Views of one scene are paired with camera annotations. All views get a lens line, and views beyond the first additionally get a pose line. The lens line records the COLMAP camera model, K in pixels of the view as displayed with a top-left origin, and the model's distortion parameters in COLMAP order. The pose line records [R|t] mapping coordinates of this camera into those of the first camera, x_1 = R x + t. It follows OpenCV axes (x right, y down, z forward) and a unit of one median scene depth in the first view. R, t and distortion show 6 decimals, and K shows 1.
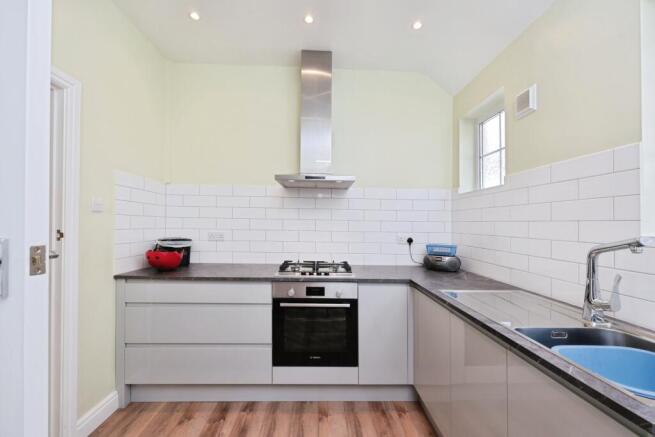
lens RADIAL K [[275.7, 0, 327.5], [0, 275.7, 218.5], [0, 0, 1]] dist [0.002403, 0.000029]
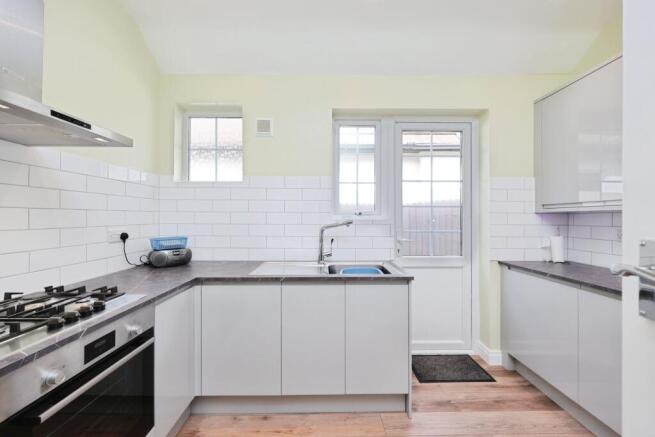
lens RADIAL K [[264.1, 0, 328.0], [0, 264.1, 215.2], [0, 0, 1]] dist [0.000456, 0.000129]
pose [[0.006220, -0.009643, 0.999934, -0.521774], [-0.019999, 0.999752, 0.009765, 0.005100], [-0.999781, -0.020058, 0.006025, 0.559682]]
